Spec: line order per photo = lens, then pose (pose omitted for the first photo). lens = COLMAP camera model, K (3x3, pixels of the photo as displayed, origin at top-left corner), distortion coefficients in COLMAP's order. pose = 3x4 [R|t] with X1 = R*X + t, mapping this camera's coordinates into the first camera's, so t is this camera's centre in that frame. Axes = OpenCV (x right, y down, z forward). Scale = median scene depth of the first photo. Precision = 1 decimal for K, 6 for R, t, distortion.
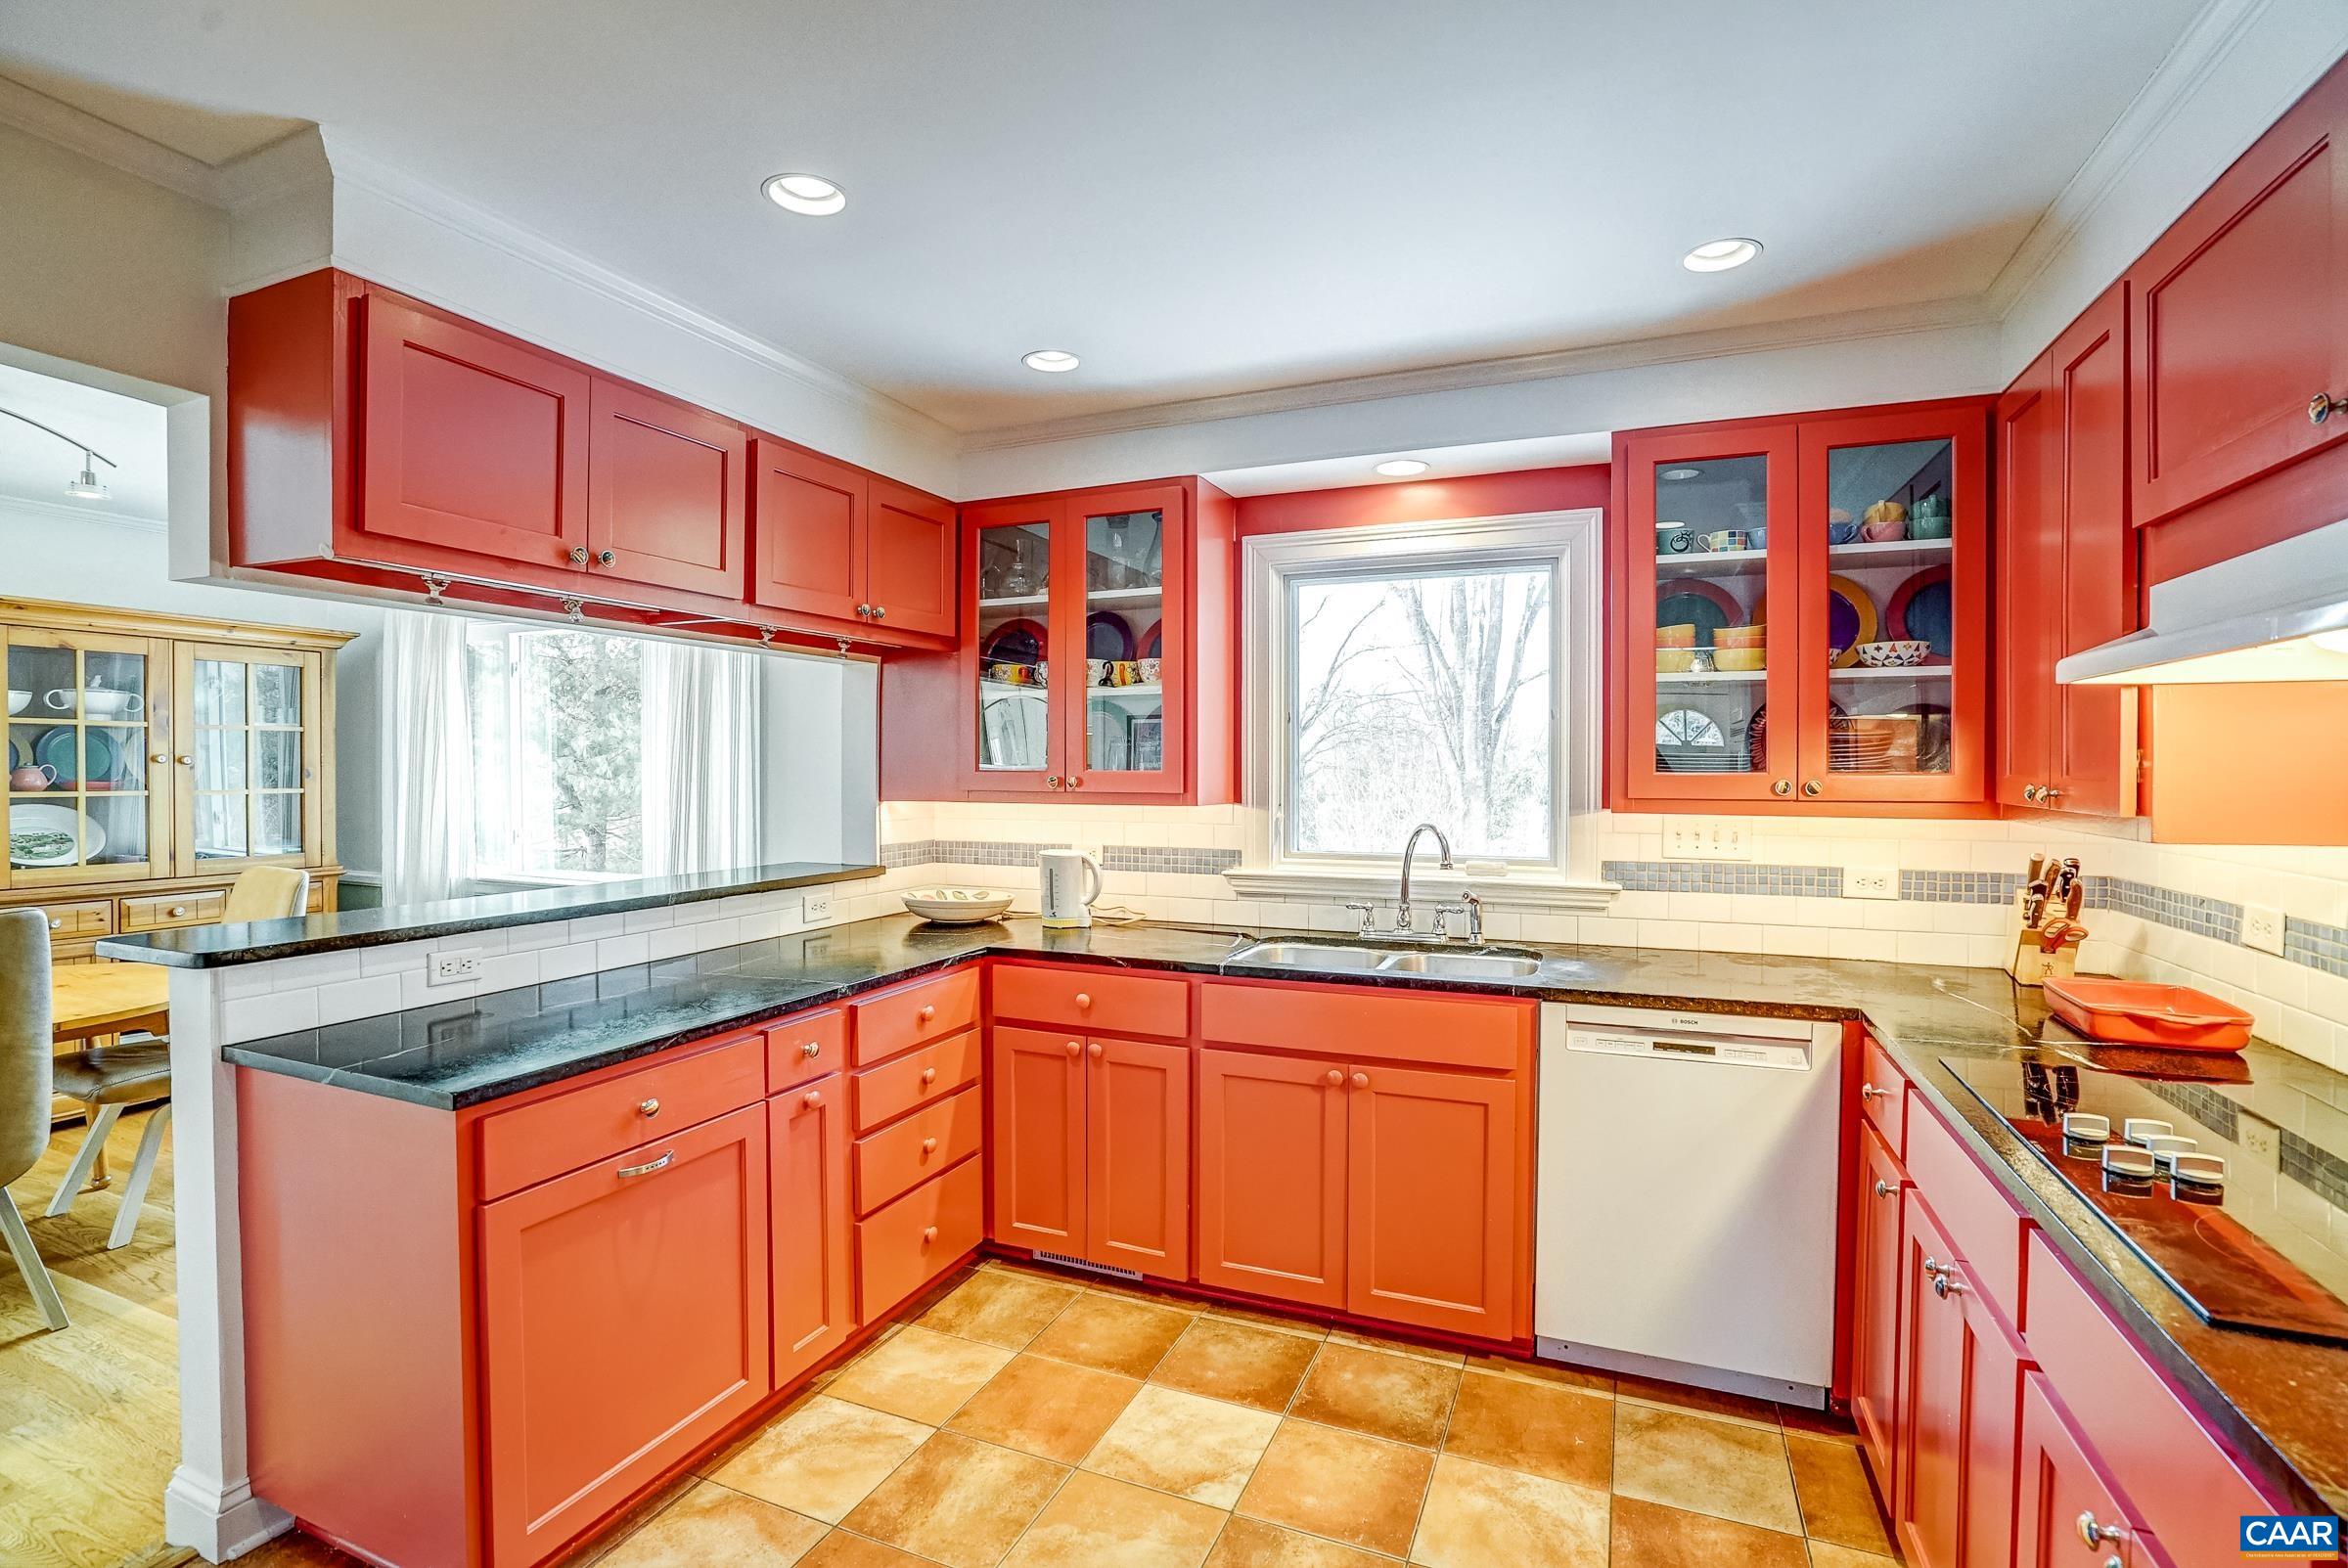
lens RADIAL K [[1109.7, 0, 1174.0], [0, 1109.7, 784.0], [0, 0, 1]] dist [-0.025923, 0.000365]
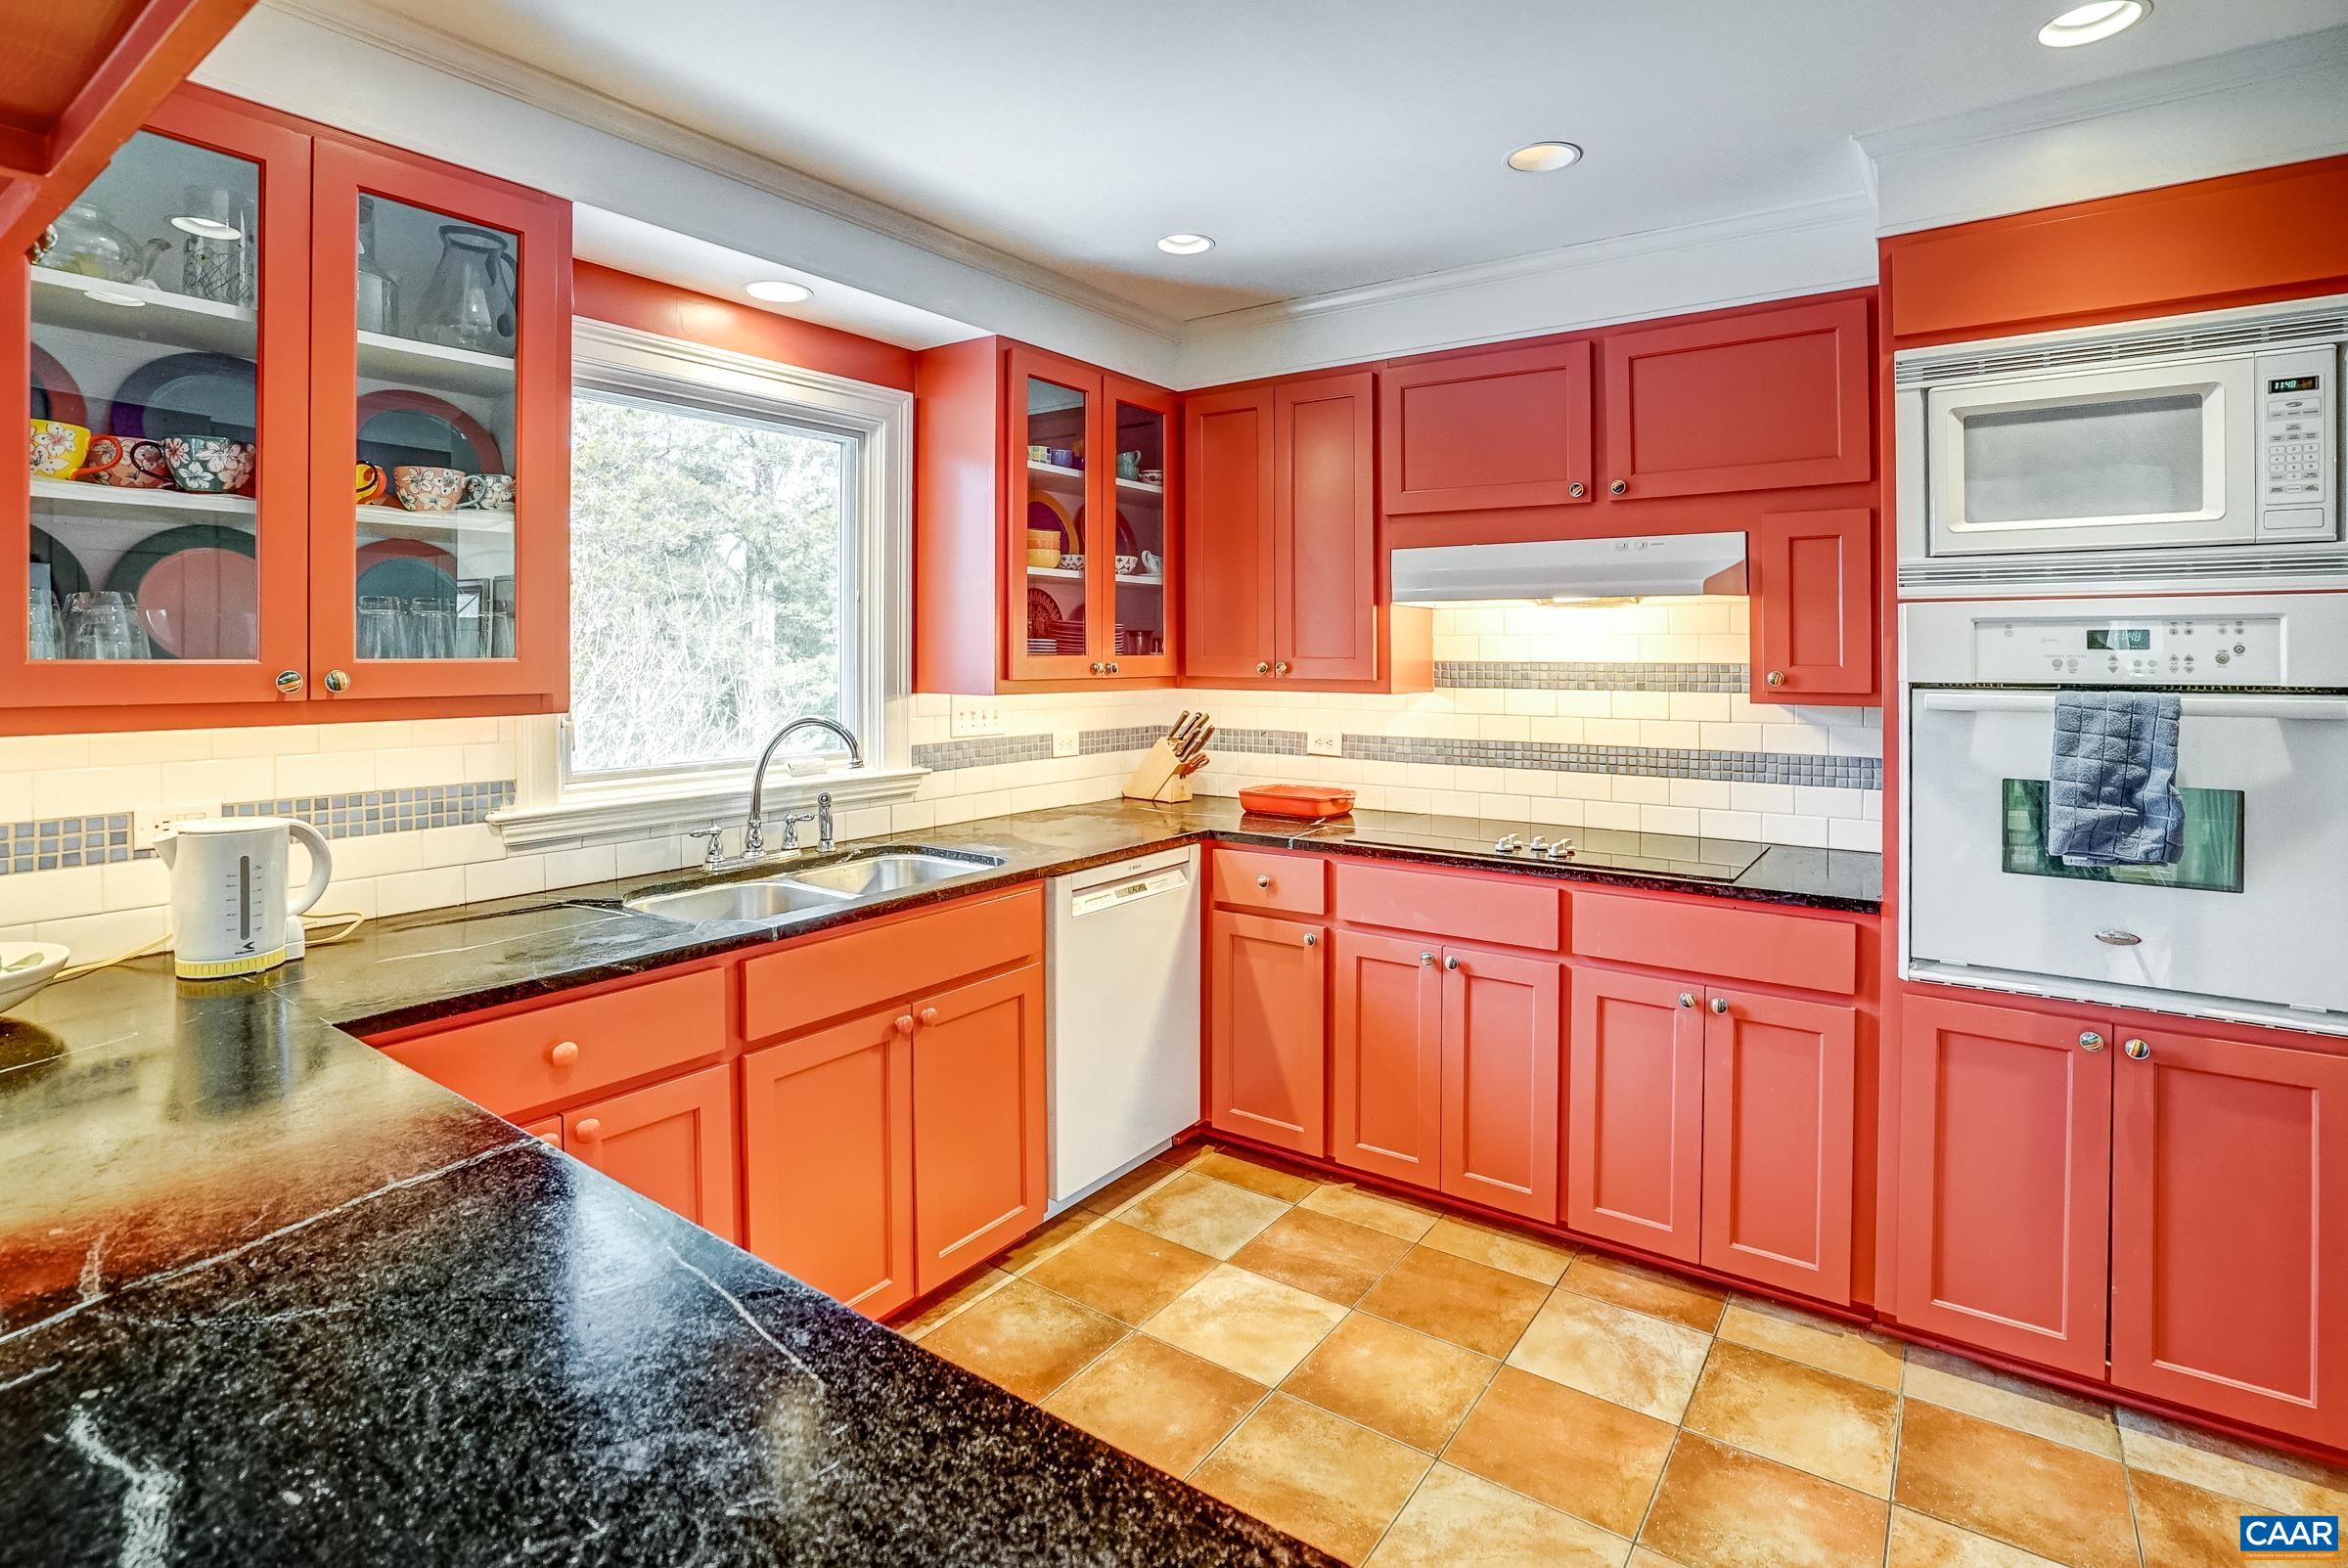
lens RADIAL K [[1133.5, 0, 1216.2], [0, 1133.5, 655.7], [0, 0, 1]] dist [-0.018835, 0.000456]
pose [[0.211382, -0.003219, 0.977398, -0.626919], [0.014491, 0.999895, 0.000159, -0.009372], [-0.977296, 0.014130, 0.211406, 0.579307]]
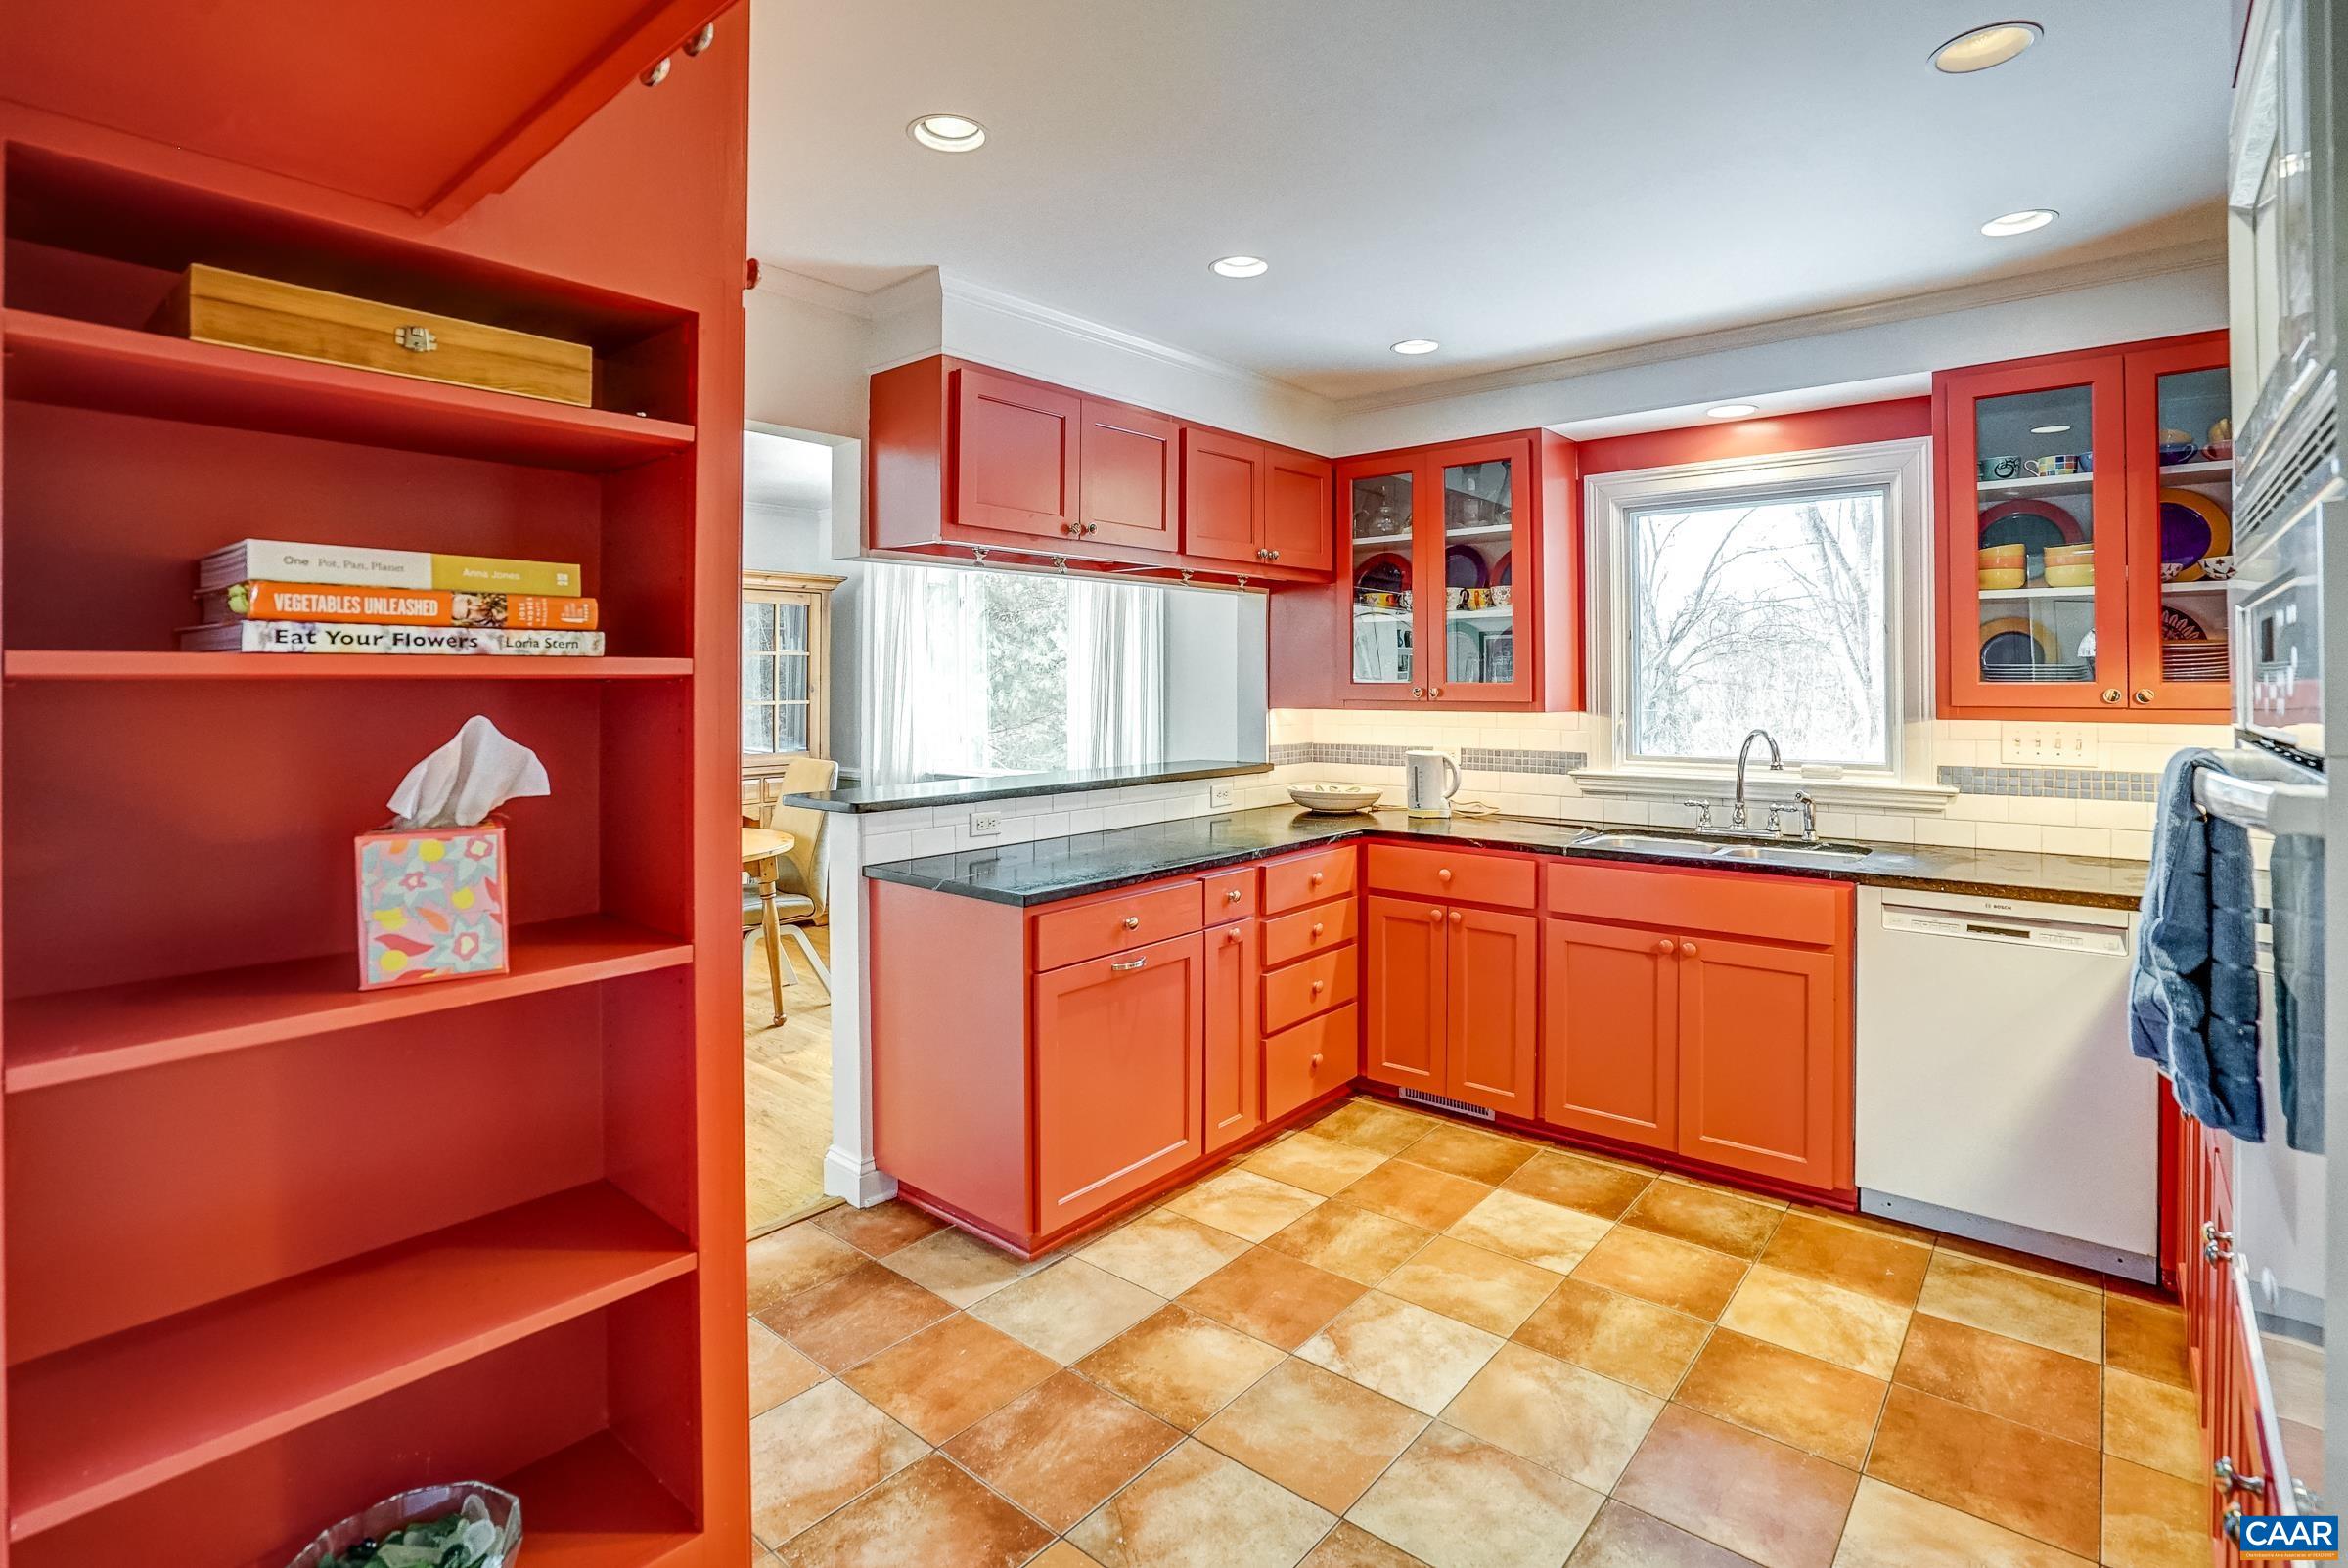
lens RADIAL K [[1128.4, 0, 1183.3], [0, 1128.4, 675.5], [0, 0, 1]] dist [-0.055946, 0.019830]
pose [[0.955663, -0.005038, -0.294418, 0.006799], [-0.001306, 0.999771, -0.021347, 0.006951], [0.294459, 0.020785, 0.955438, -0.261822]]
